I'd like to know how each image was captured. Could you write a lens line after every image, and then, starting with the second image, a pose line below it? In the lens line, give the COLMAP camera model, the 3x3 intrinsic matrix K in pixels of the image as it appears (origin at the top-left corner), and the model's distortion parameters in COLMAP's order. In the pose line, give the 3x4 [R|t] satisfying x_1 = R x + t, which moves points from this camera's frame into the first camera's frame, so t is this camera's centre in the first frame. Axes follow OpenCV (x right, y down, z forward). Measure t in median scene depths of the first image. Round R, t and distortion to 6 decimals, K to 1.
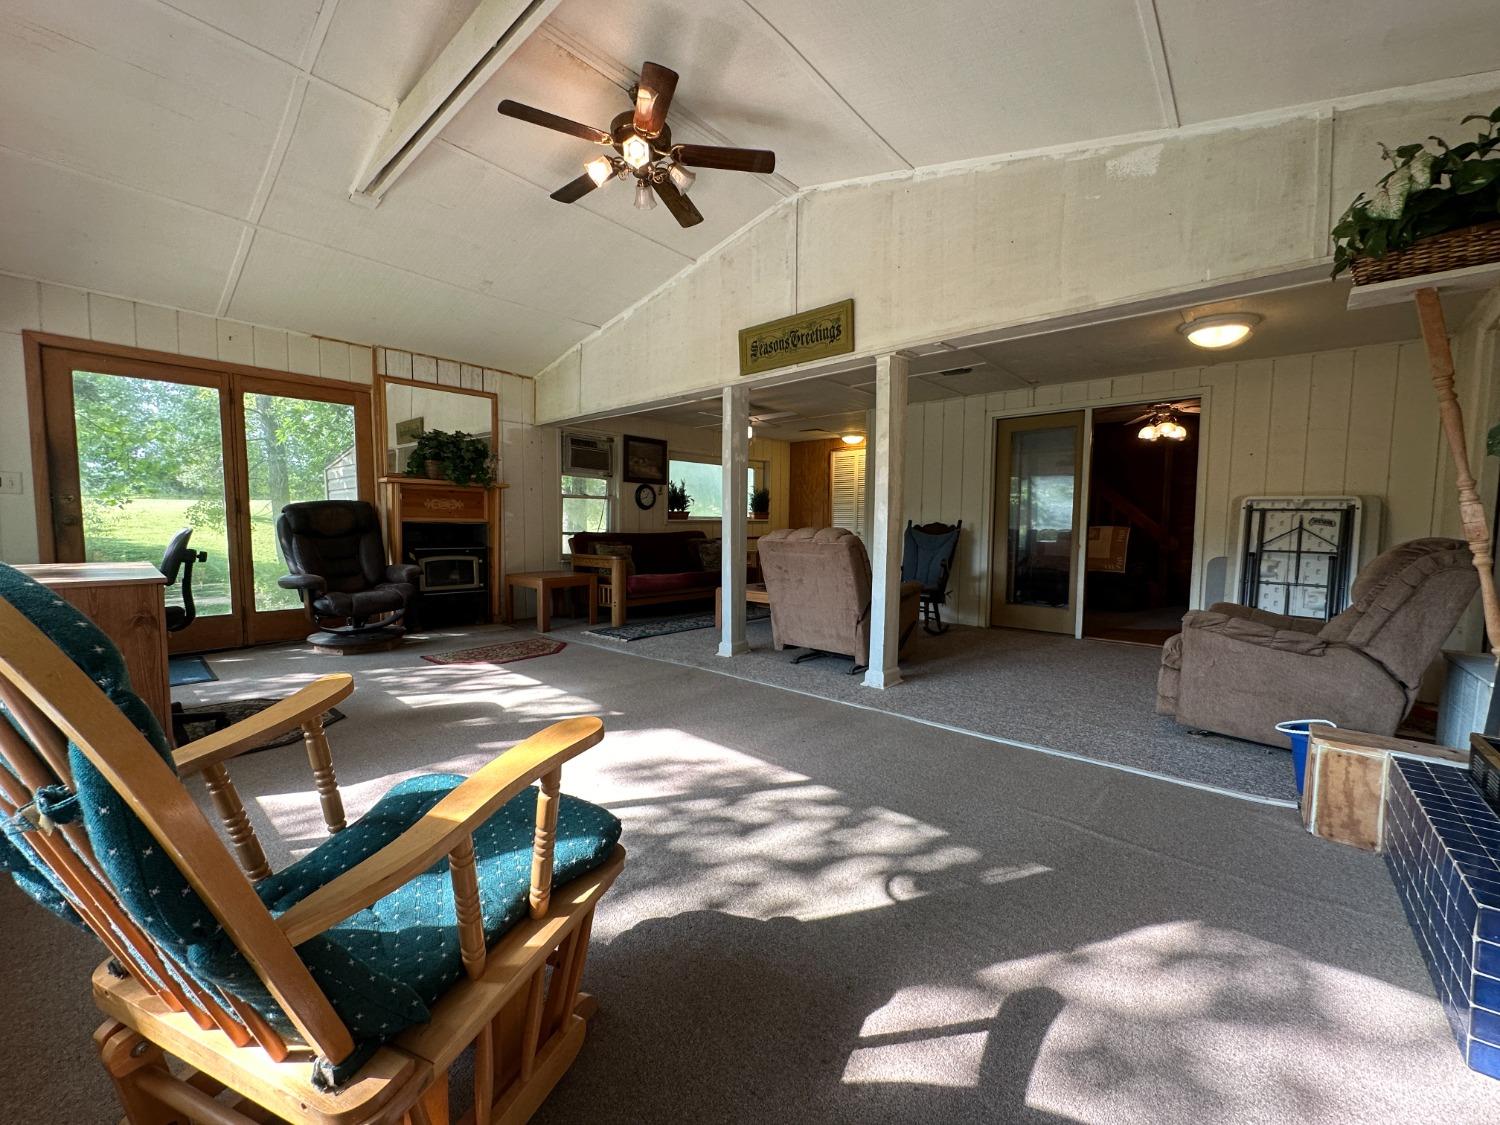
lens RADIAL K [[600.4, 0, 750.0], [0, 600.4, 562.0], [0, 0, 1]] dist [-0.002935, -0.000066]
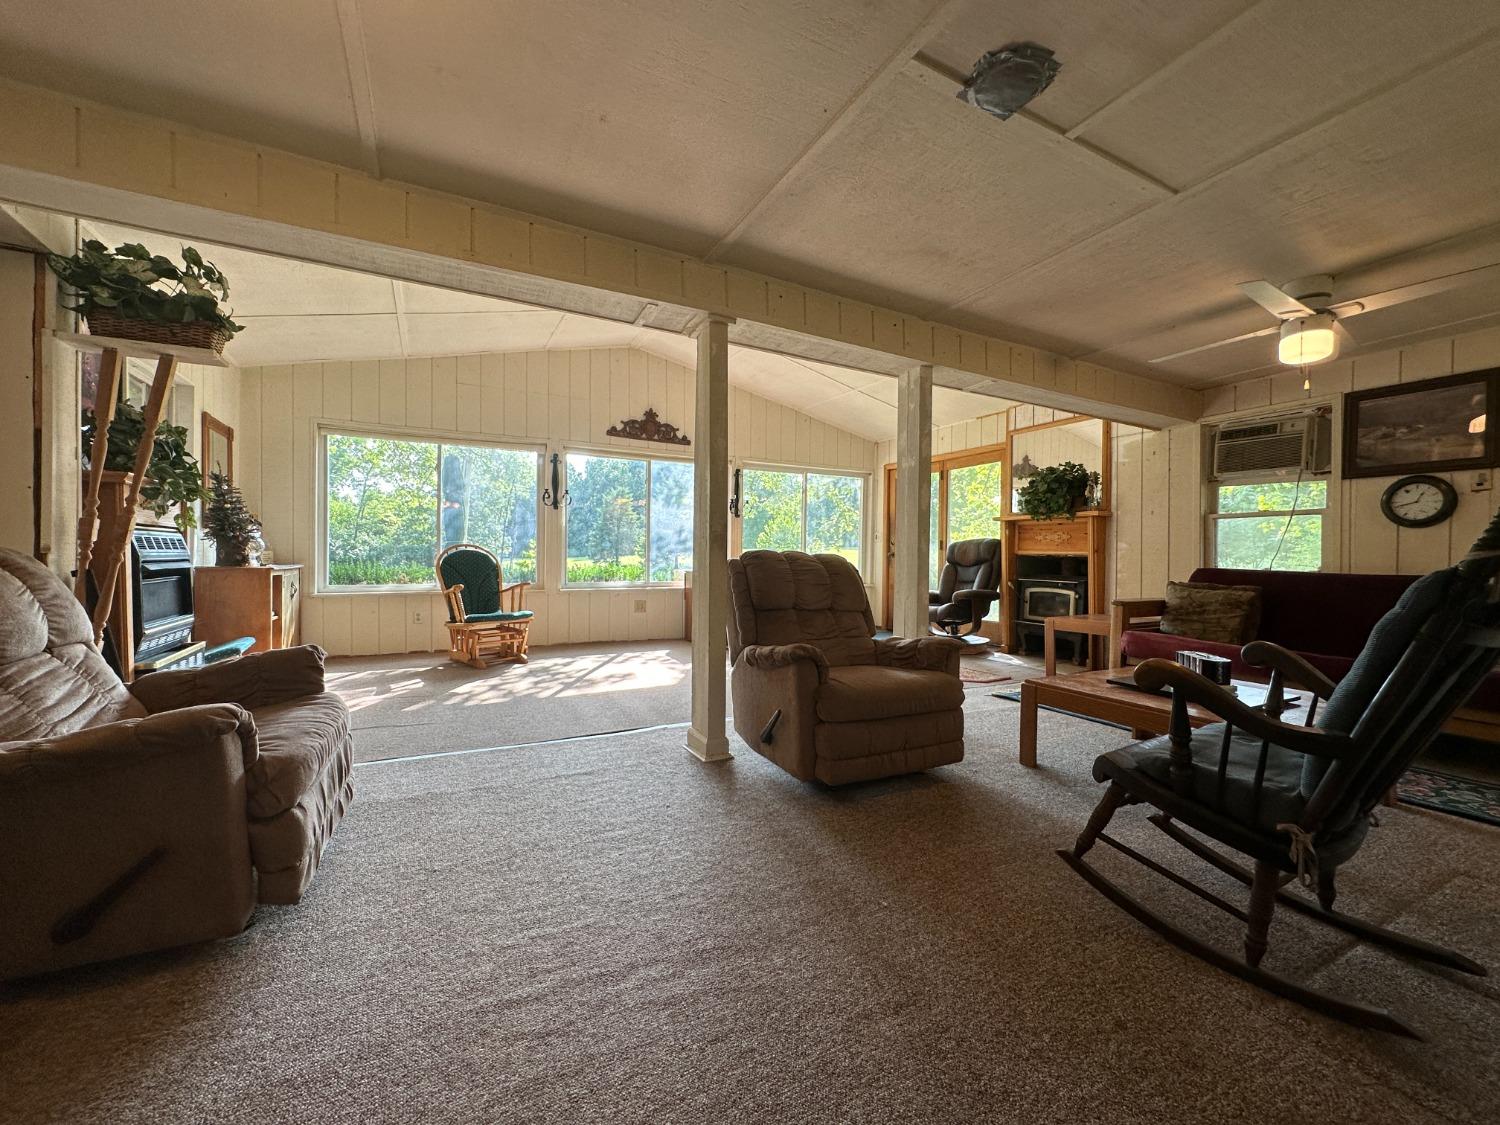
lens RADIAL K [[600.4, 0, 749.3], [0, 600.4, 562.9], [0, 0, 1]] dist [-0.002935, -0.000066]
pose [[-0.377459, -0.004219, -0.926017, 0.494087], [-0.079487, 0.996447, 0.027860, -0.031652], [0.922609, 0.084122, -0.376453, 0.719588]]
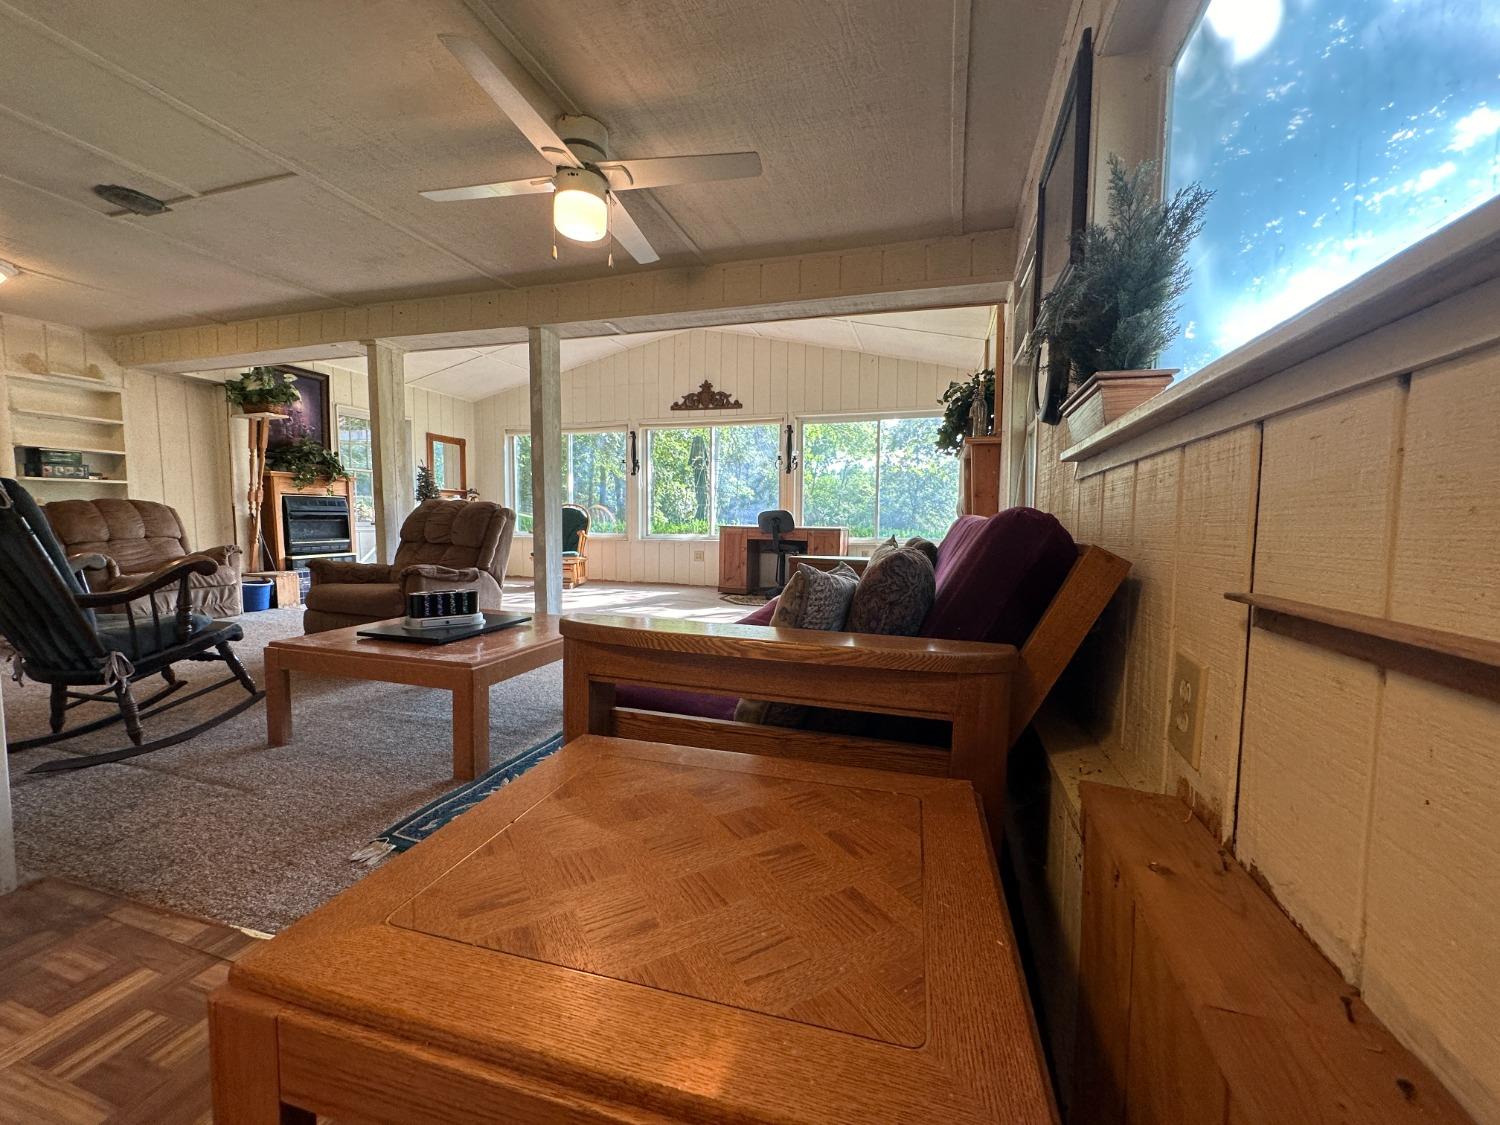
lens RADIAL K [[600.4, 0, 749.9], [0, 600.4, 560.2], [0, 0, 1]] dist [-0.002935, -0.000066]
pose [[-0.919379, 0.009468, -0.393259, -0.154463], [-0.045348, 0.990495, 0.129861, -0.073675], [0.390751, 0.137225, -0.910210, 1.445733]]
